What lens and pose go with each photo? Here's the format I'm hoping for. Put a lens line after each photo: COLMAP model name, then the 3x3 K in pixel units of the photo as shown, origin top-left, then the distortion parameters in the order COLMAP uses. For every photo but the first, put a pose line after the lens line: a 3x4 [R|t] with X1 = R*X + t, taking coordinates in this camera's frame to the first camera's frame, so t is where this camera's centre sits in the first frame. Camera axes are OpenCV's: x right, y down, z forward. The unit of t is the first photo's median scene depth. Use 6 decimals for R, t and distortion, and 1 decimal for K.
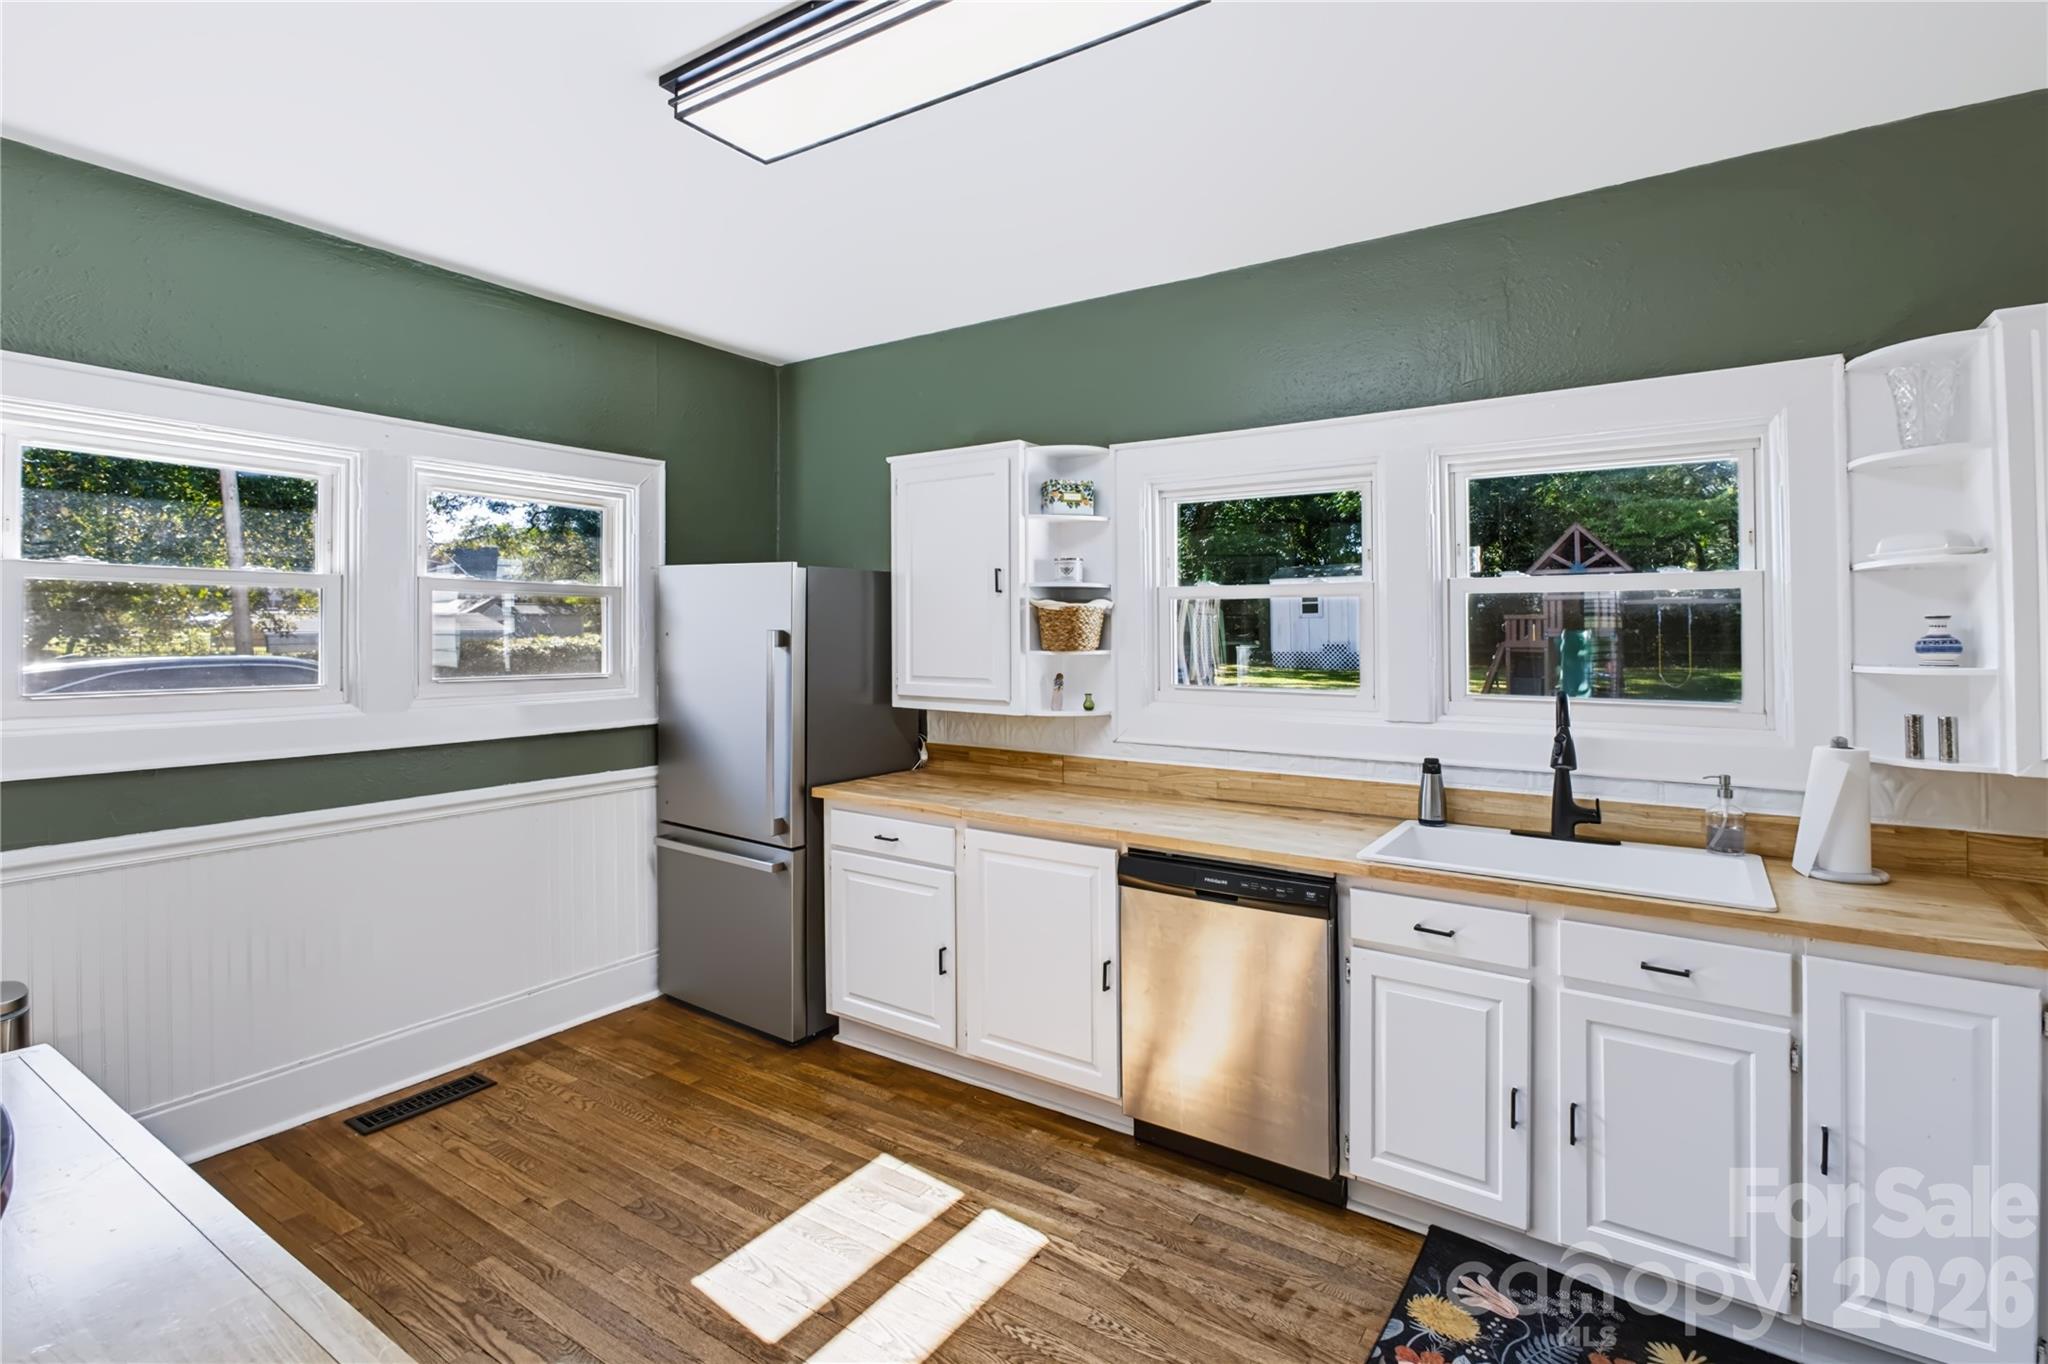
lens RADIAL K [[952.8, 0, 1010.9], [0, 952.8, 621.0], [0, 0, 1]] dist [0.009901, -0.000349]
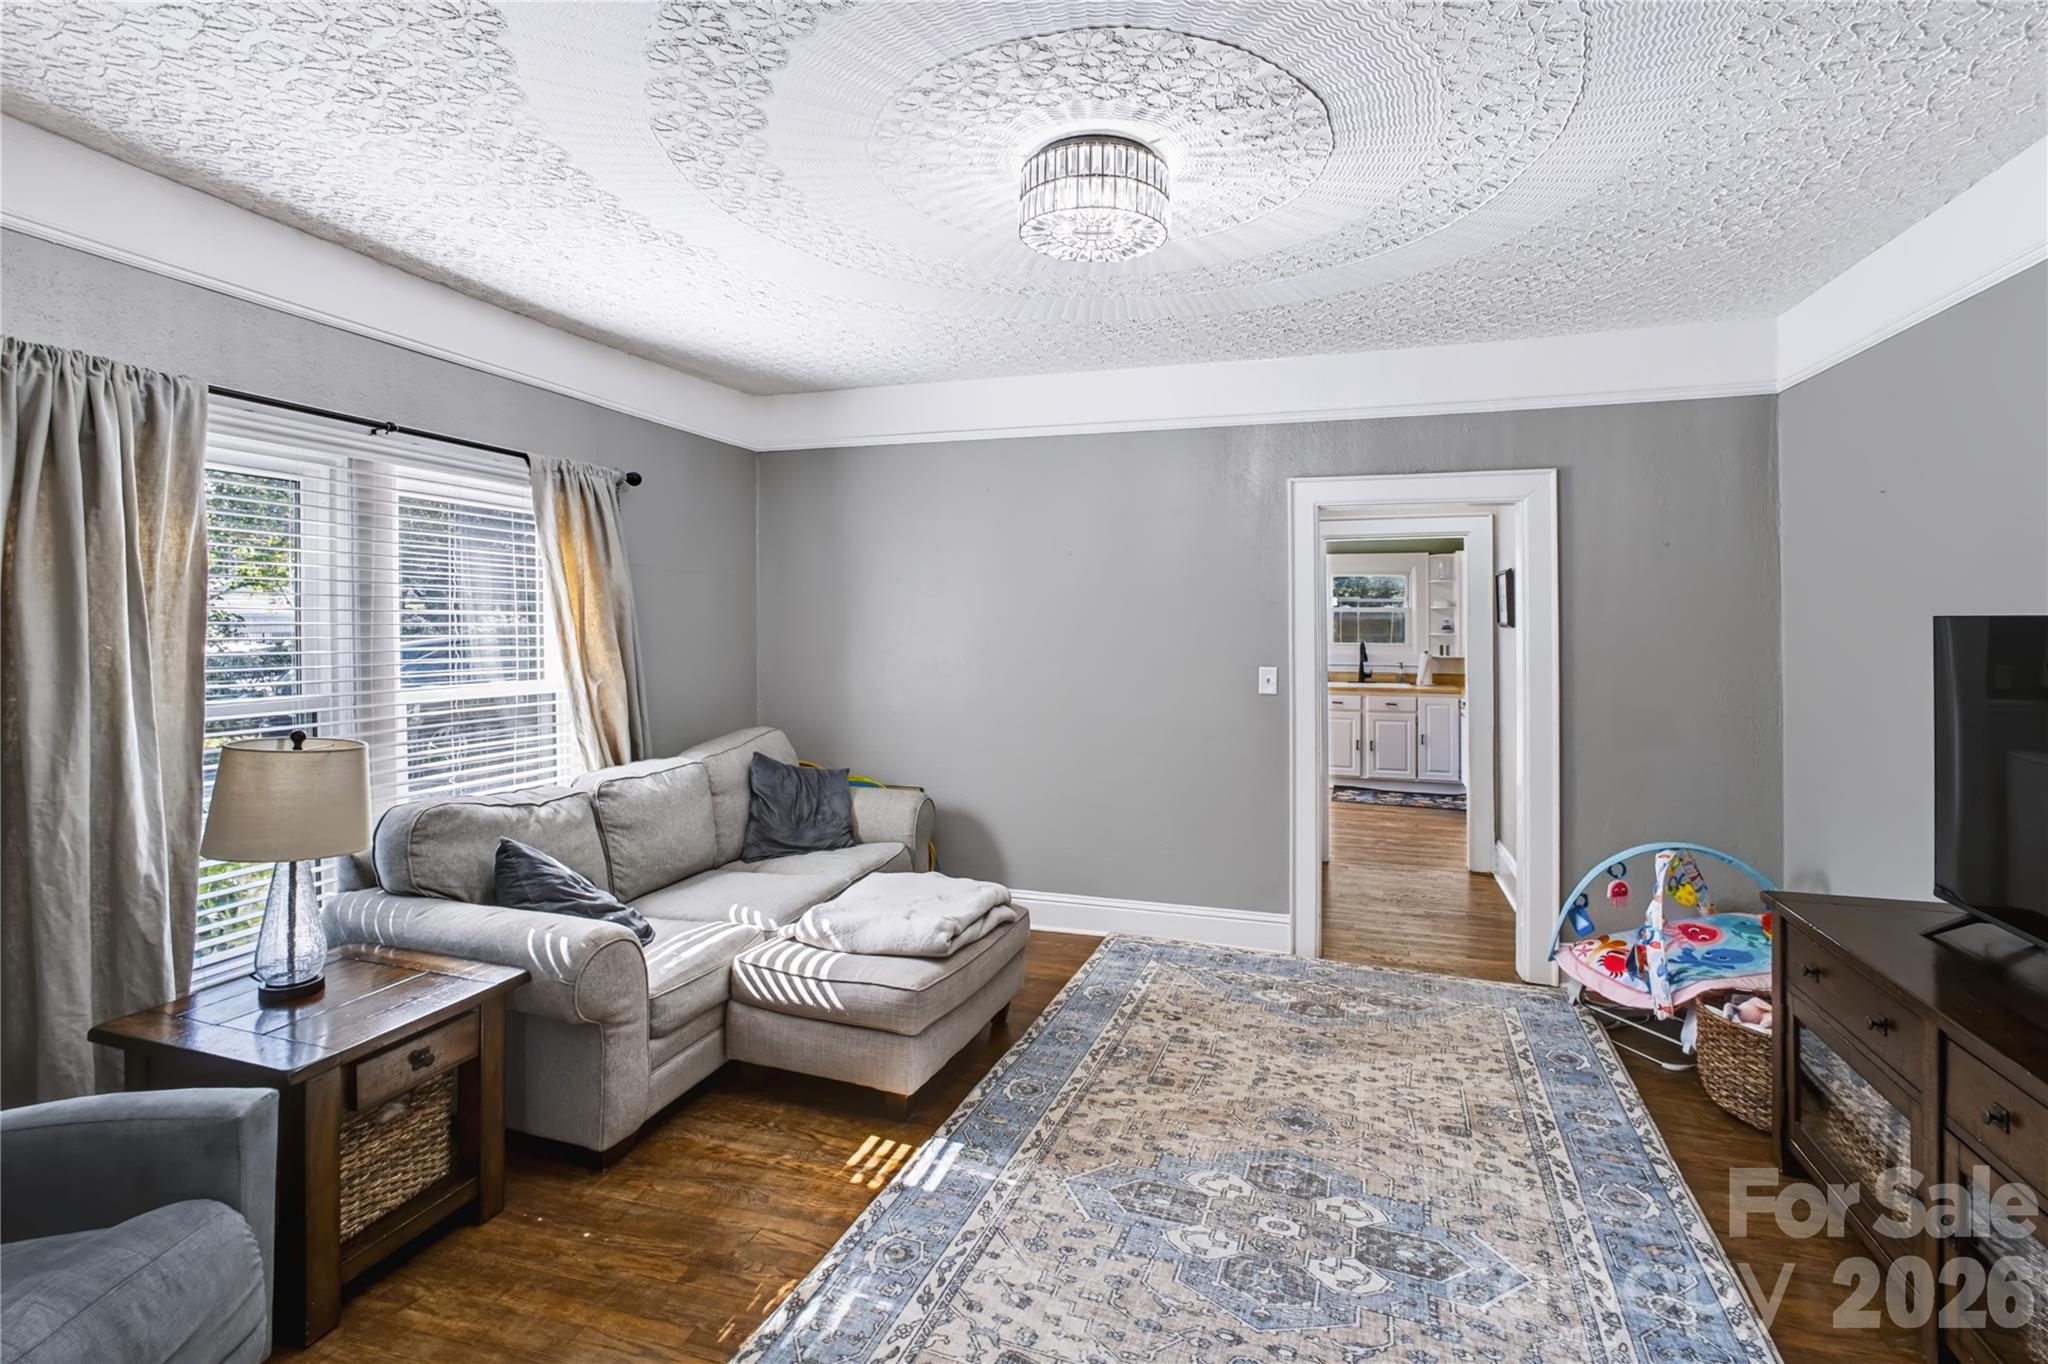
lens RADIAL K [[1007.5, 0, 1023.1], [0, 1007.5, 624.7], [0, 0, 1]] dist [0.017111, 0.000681]
pose [[0.955871, -0.009880, 0.293622, -1.996120], [0.005689, 0.999869, 0.015124, -0.063284], [-0.293733, -0.012786, 0.955802, -2.557558]]
